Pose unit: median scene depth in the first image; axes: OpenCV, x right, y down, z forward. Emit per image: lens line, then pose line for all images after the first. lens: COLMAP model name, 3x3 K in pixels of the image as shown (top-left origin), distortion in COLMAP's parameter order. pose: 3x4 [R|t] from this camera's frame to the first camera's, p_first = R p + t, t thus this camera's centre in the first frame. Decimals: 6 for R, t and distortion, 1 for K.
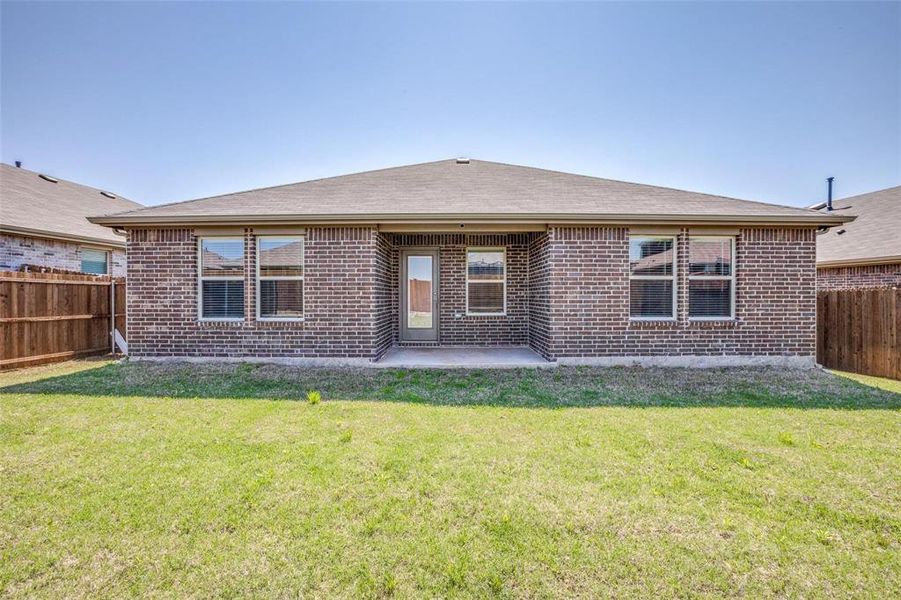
lens RADIAL K [[392.4, 0, 450.1], [0, 392.4, 296.2], [0, 0, 1]] dist [-0.034002, 0.001341]
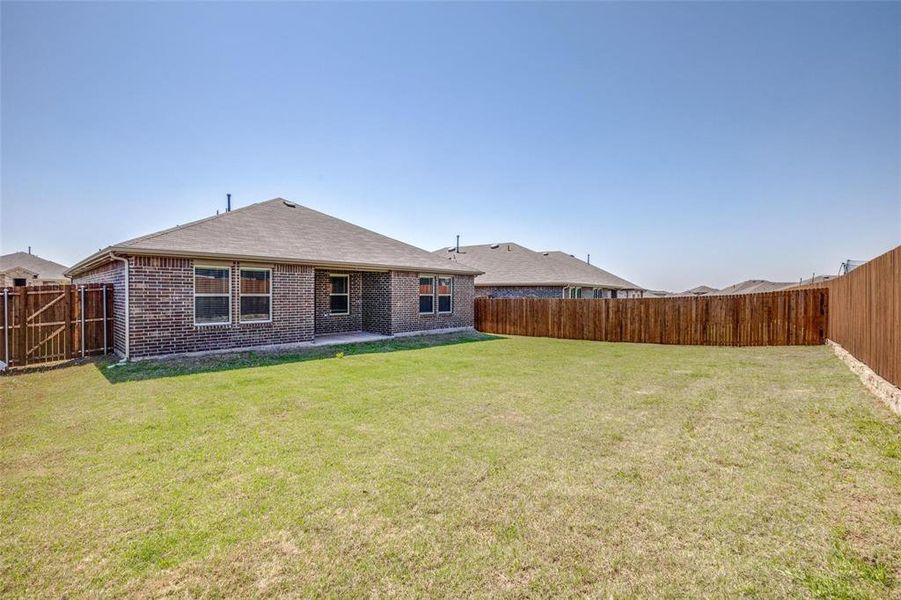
lens RADIAL K [[392.4, 0, 453.4], [0, 392.4, 298.1], [0, 0, 1]] dist [-0.034002, 0.001341]
pose [[0.656283, -0.004872, 0.754499, -1.093215], [0.017522, 0.999808, -0.008784, -0.007018], [-0.754311, 0.018985, 0.656242, -0.609056]]
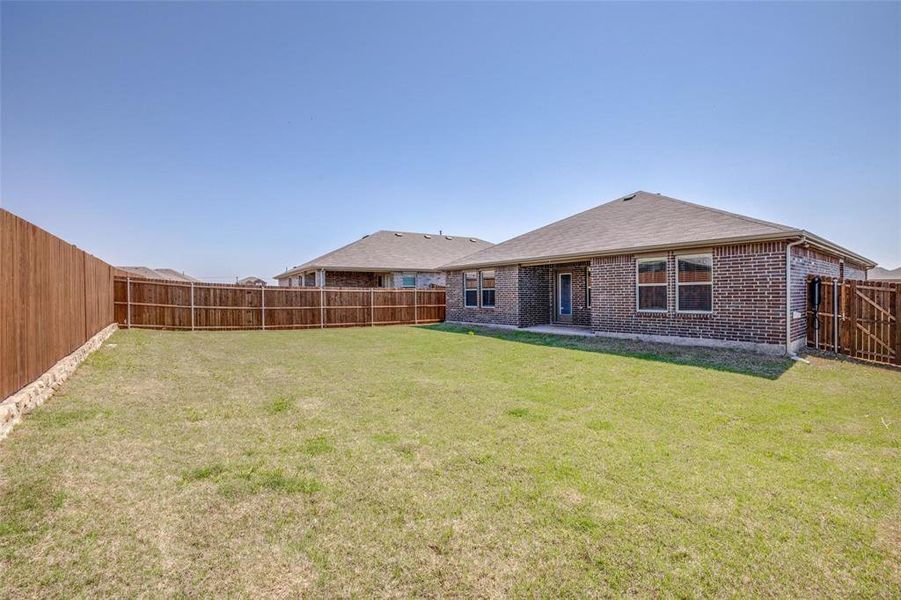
lens RADIAL K [[392.4, 0, 450.5], [0, 392.4, 295.3], [0, 0, 1]] dist [-0.034002, 0.001341]
pose [[0.612264, -0.005660, -0.790633, 1.270693], [0.007764, 0.999969, -0.001147, -0.009649], [0.790615, -0.005436, 0.612289, -0.597994]]
